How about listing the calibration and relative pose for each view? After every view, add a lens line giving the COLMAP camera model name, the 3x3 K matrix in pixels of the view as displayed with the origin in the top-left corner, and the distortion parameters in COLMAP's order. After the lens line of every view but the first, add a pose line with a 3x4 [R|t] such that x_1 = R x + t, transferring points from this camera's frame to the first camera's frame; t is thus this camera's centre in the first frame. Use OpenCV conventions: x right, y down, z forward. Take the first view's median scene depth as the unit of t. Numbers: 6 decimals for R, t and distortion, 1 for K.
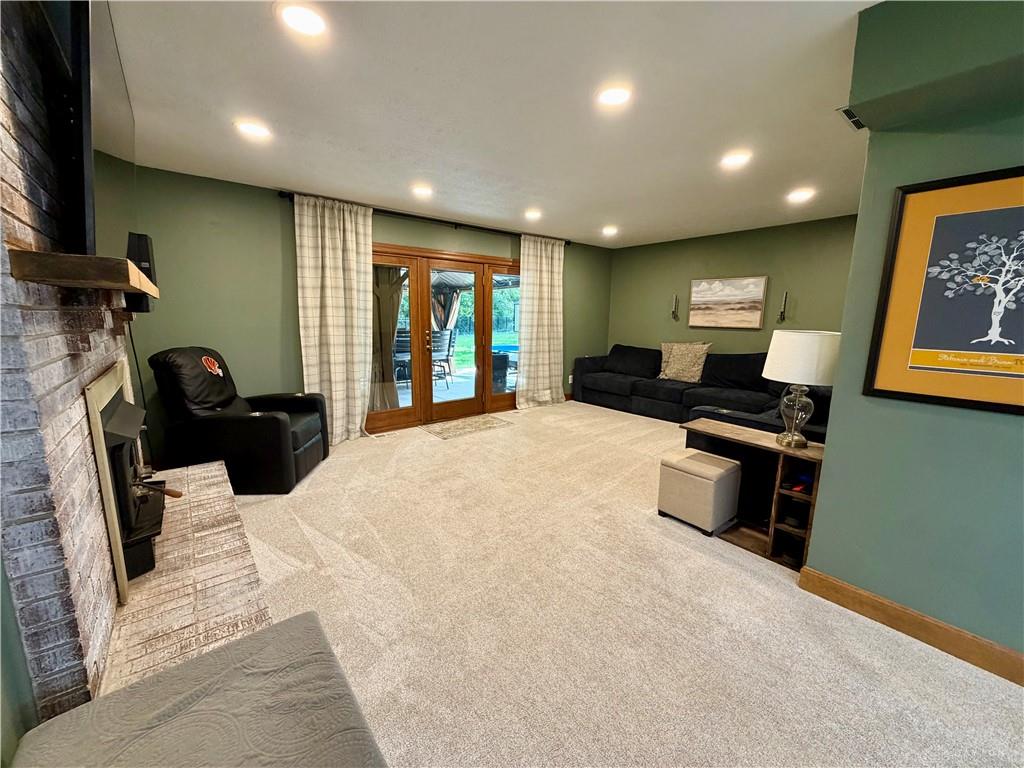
lens RADIAL K [[407.8, 0, 509.3], [0, 407.8, 384.1], [0, 0, 1]] dist [-0.002034, 0.000237]
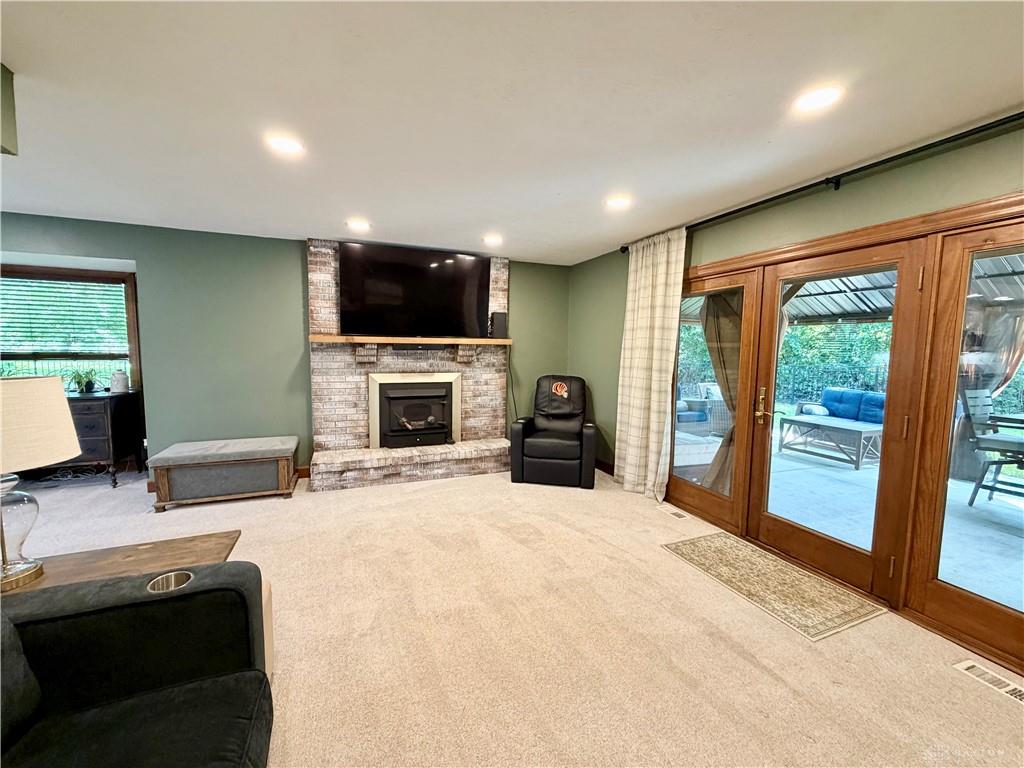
lens RADIAL K [[407.8, 0, 509.3], [0, 407.8, 384.1], [0, 0, 1]] dist [-0.002034, 0.000237]
pose [[-0.291351, 0.073633, -0.953778, 0.568283], [-0.176314, 0.975819, 0.129193, -0.174339], [0.940228, 0.205805, -0.271323, 0.980101]]
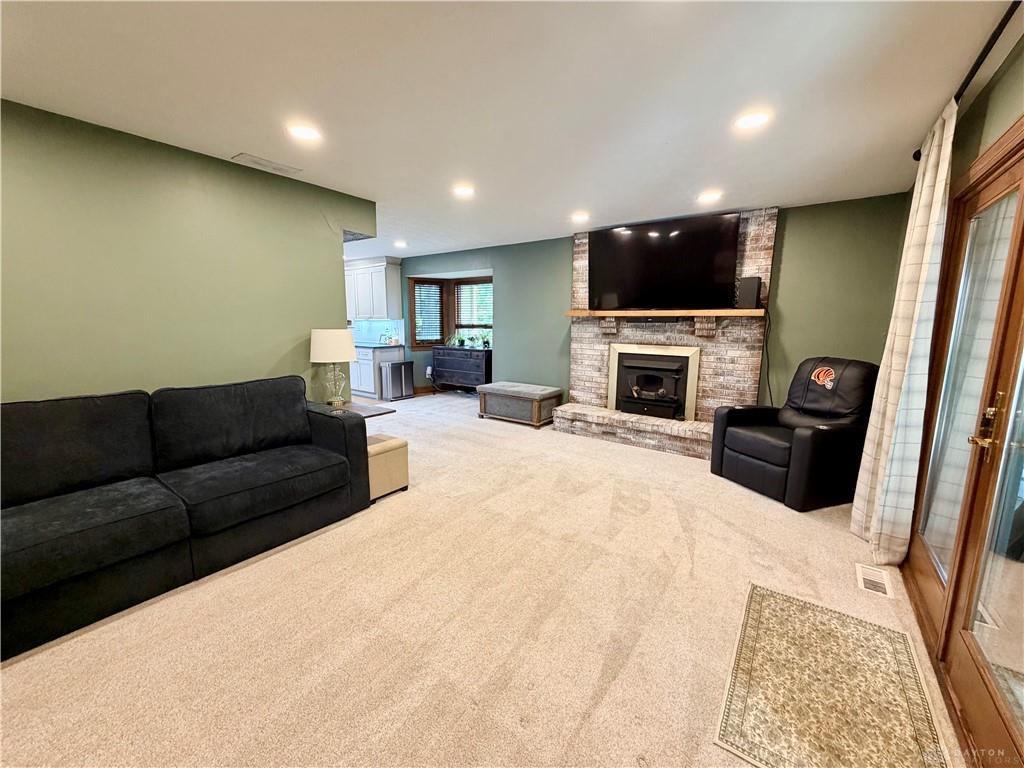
lens RADIAL K [[407.8, 0, 509.3], [0, 407.8, 384.1], [0, 0, 1]] dist [-0.002034, 0.000237]
pose [[-0.967242, 0.023046, -0.252806, 0.259861], [-0.058735, 0.948530, 0.311193, -0.245243], [0.246966, 0.315847, -0.916105, 1.422665]]
